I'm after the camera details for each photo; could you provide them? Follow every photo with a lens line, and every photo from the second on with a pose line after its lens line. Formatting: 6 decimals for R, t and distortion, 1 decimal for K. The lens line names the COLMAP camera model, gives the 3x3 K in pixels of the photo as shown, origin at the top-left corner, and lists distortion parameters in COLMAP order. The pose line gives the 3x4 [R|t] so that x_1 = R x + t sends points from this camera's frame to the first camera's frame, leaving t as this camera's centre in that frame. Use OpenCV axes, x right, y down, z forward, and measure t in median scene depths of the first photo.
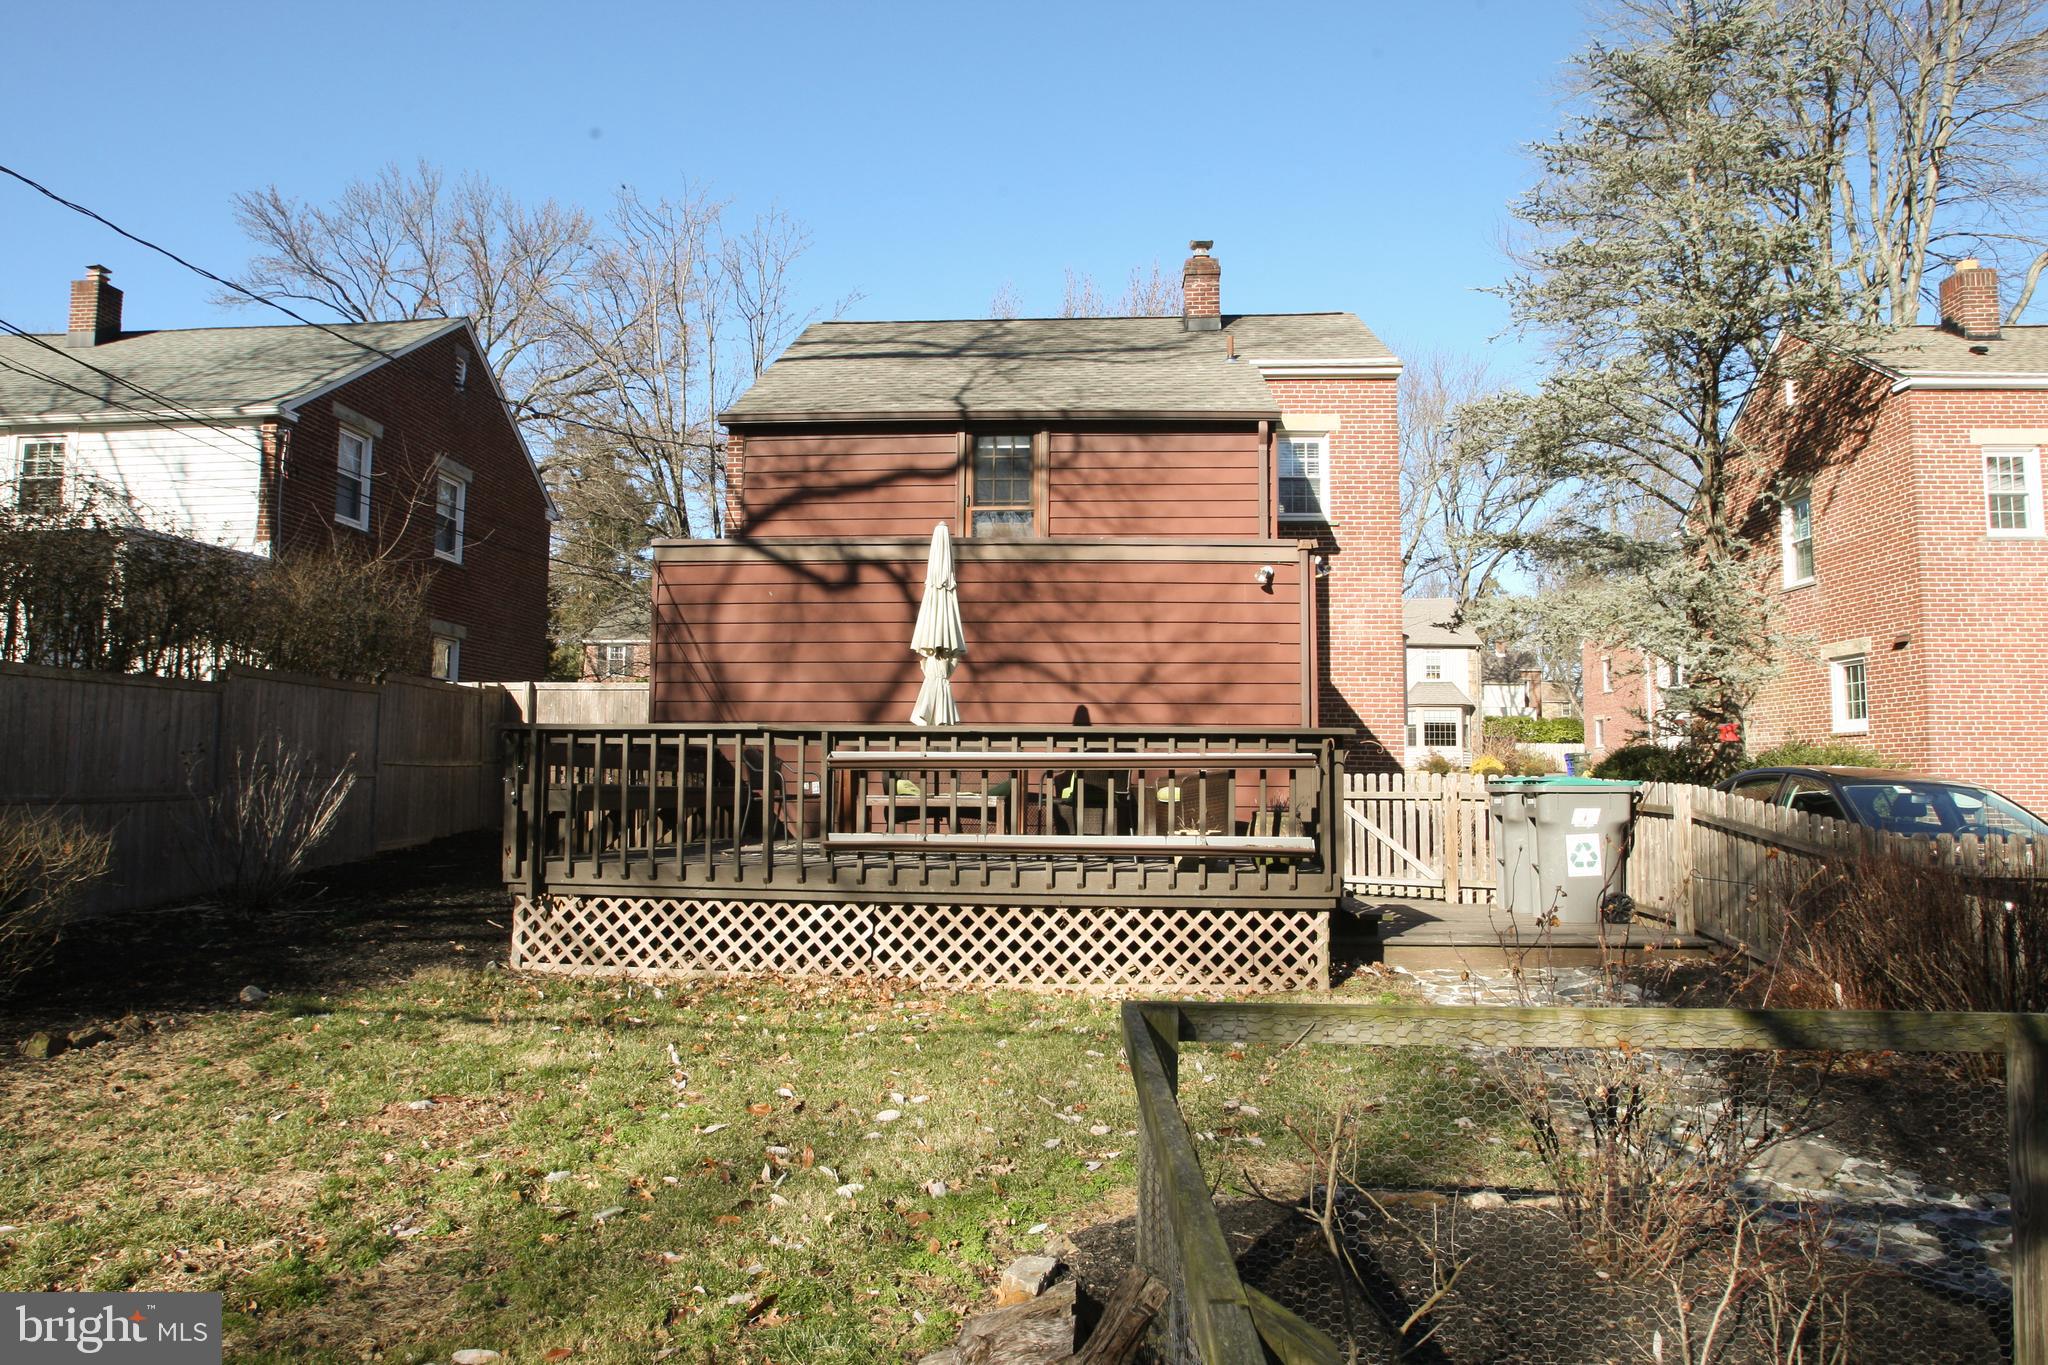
lens RADIAL K [[1194.2, 0, 1019.6], [0, 1194.2, 694.2], [0, 0, 1]] dist [-0.071735, 0.031762]
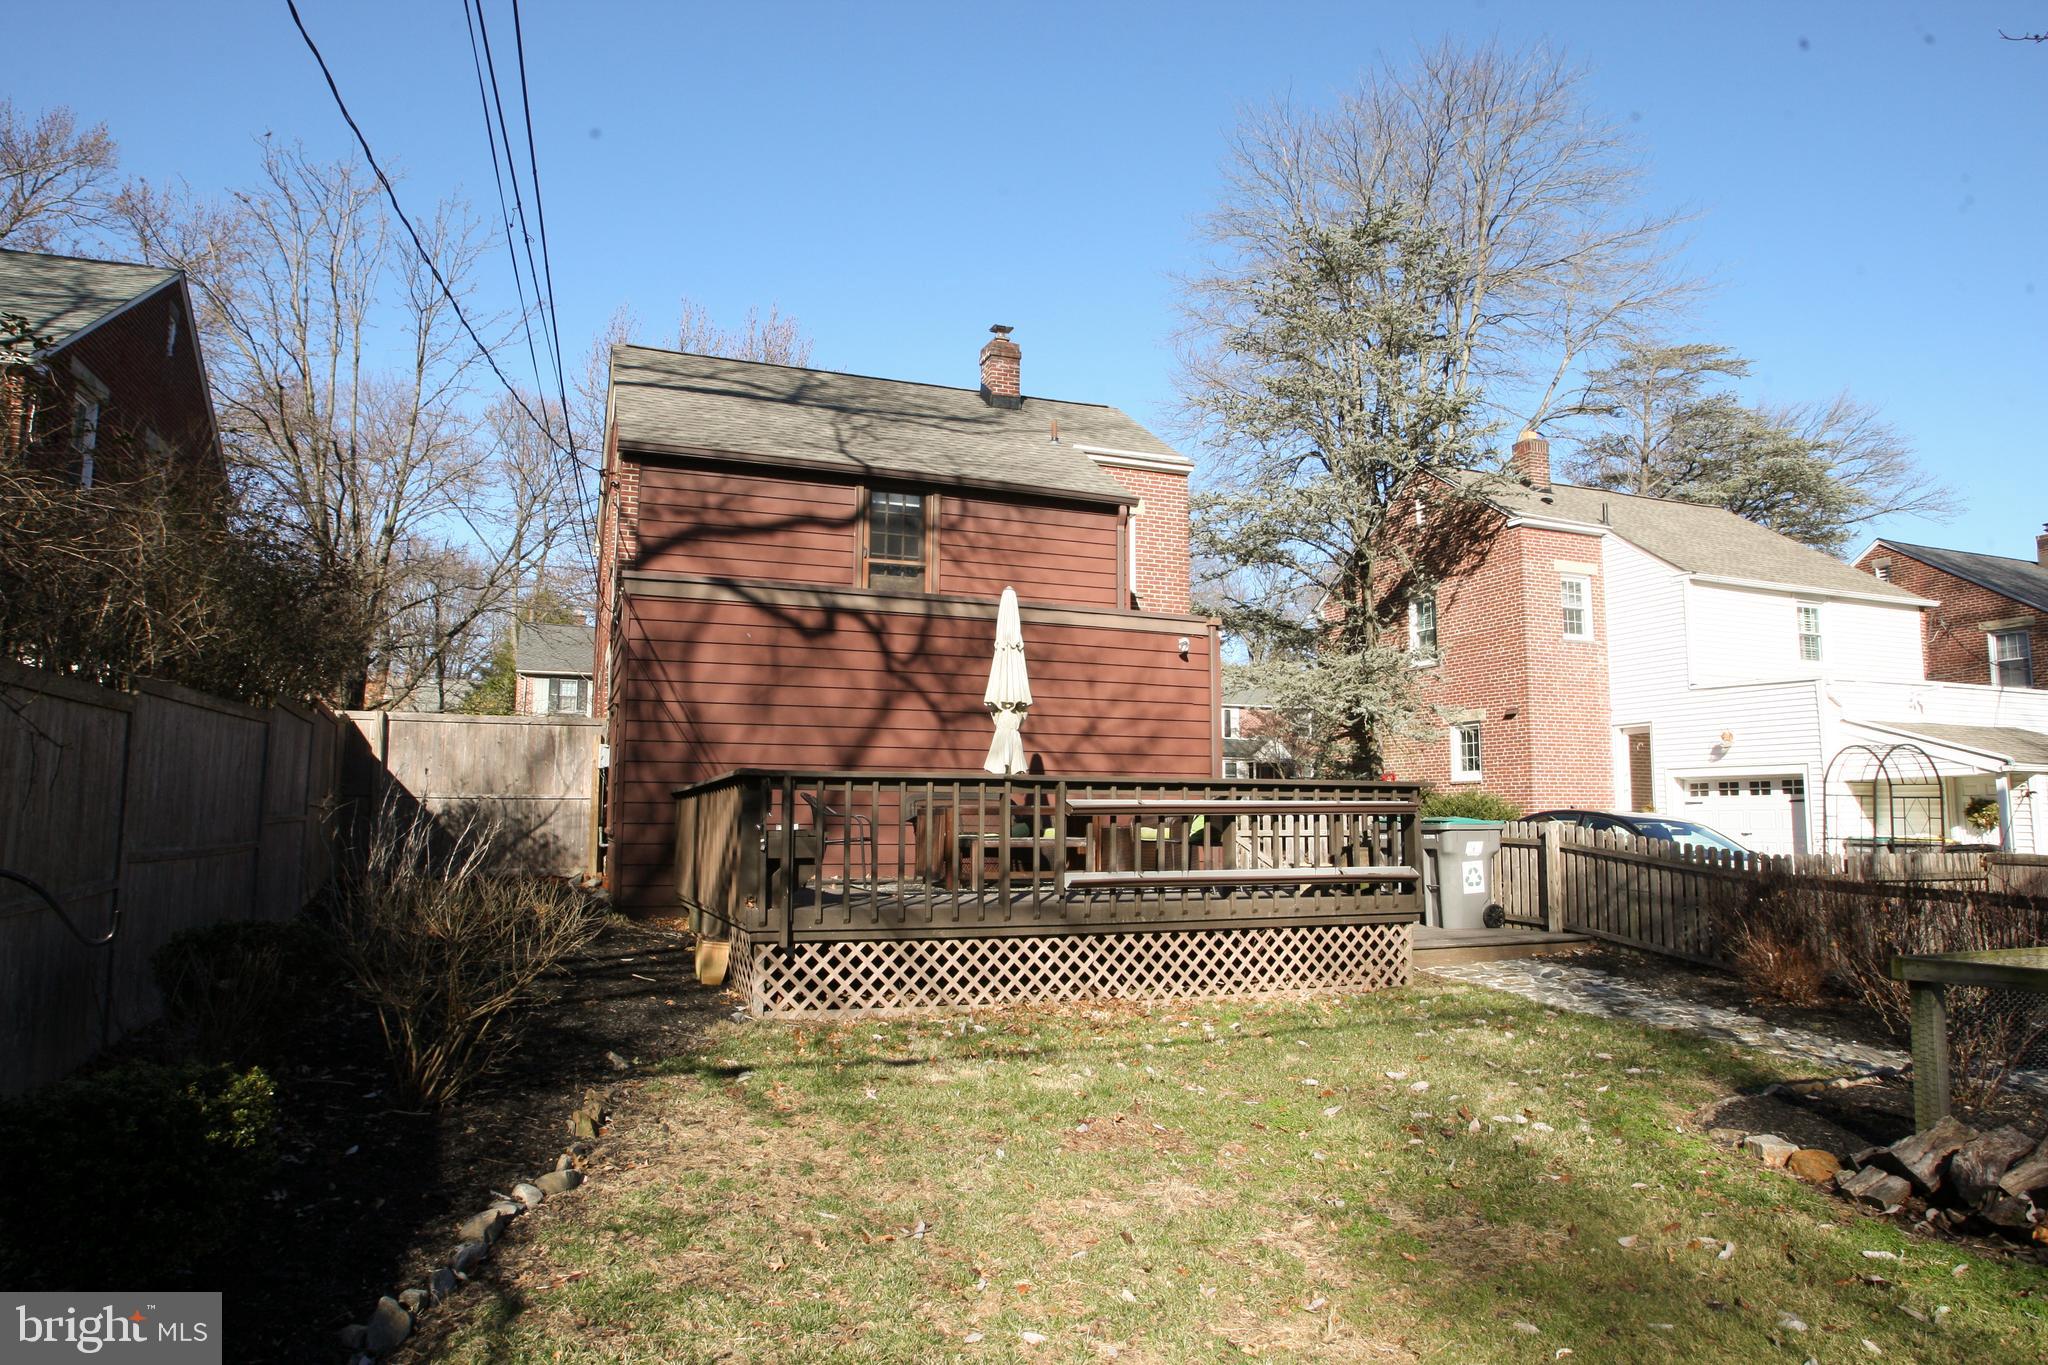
lens RADIAL K [[1194.2, 0, 1019.6], [0, 1194.2, 694.2], [0, 0, 1]] dist [-0.071735, 0.031762]
pose [[0.908618, 0.038895, 0.415814, -0.415819], [-0.026365, 0.999010, -0.035836, -0.005698], [-0.416796, 0.021599, 0.908743, 0.000319]]
